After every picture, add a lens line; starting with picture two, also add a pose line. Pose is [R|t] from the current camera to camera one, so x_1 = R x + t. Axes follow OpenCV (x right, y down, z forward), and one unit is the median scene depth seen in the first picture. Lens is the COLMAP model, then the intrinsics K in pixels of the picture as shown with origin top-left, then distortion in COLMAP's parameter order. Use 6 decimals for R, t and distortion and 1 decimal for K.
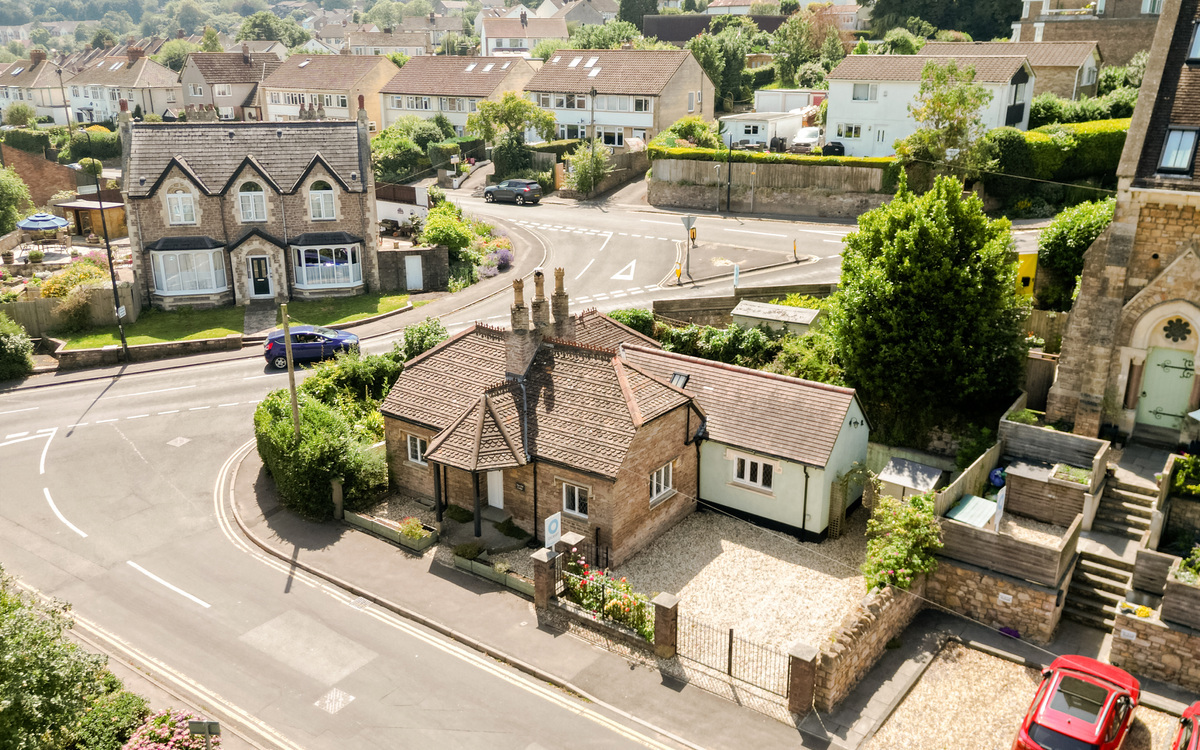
lens RADIAL K [[969.6, 0, 600.0], [0, 969.6, 375.0], [0, 0, 1]] dist [0.093002, -0.138486]
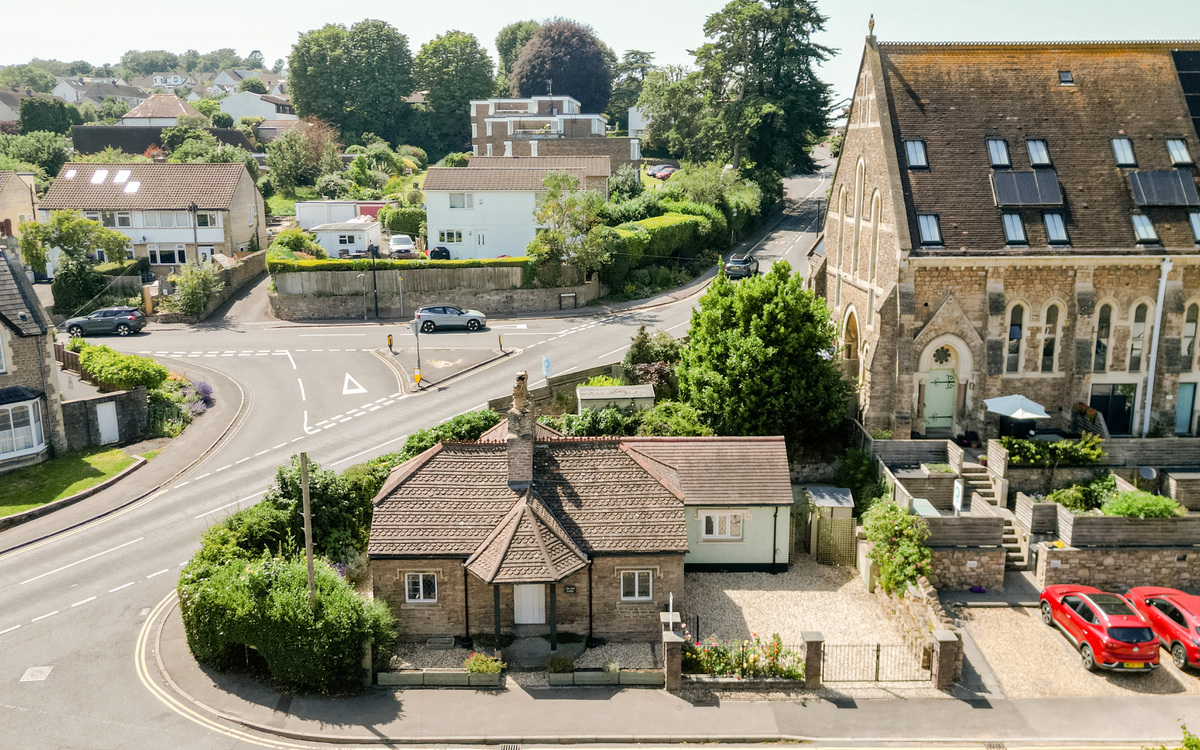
lens RADIAL K [[969.6, 0, 600.0], [0, 969.6, 375.0], [0, 0, 1]] dist [0.093002, -0.138486]
pose [[0.810417, -0.132983, 0.570562, -0.574018], [0.192784, 0.980192, -0.045370, -0.046634], [-0.553226, 0.146764, 0.820001, 0.130284]]
